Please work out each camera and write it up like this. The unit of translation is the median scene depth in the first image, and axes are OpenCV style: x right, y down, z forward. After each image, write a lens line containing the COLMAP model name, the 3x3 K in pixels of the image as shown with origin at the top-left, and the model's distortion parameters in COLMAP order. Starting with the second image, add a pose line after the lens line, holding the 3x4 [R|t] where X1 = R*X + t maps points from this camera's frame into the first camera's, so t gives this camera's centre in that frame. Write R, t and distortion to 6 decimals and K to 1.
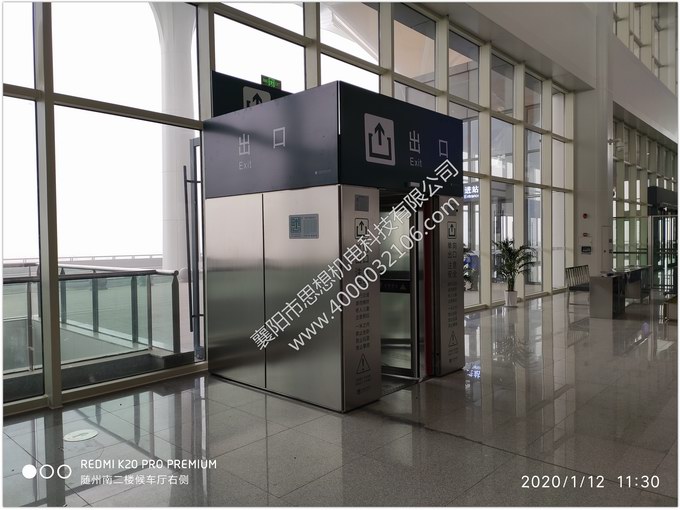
lens RADIAL K [[512.3, 0, 340.0], [0, 512.3, 255.0], [0, 0, 1]] dist [0.037056, -0.000083]
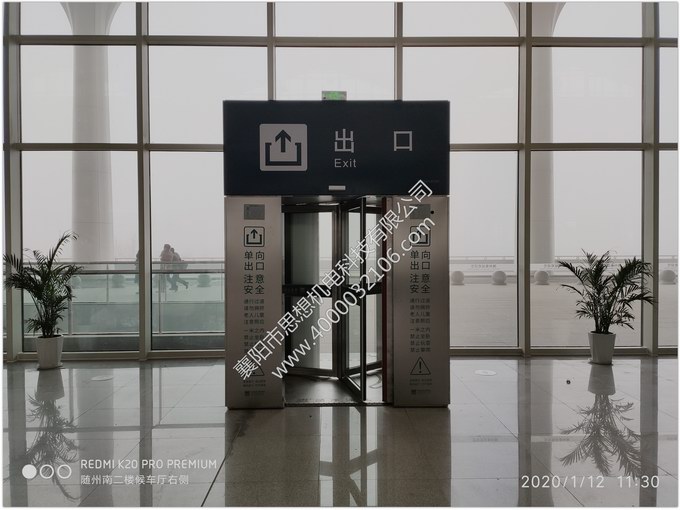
lens RADIAL K [[512.3, 0, 340.0], [0, 512.3, 255.0], [0, 0, 1]] dist [0.037056, -0.000083]
pose [[0.693710, 0.022024, -0.719917, 0.856860], [-0.023883, 0.999686, 0.007570, -0.024971], [0.719858, 0.011943, 0.694019, 0.384335]]
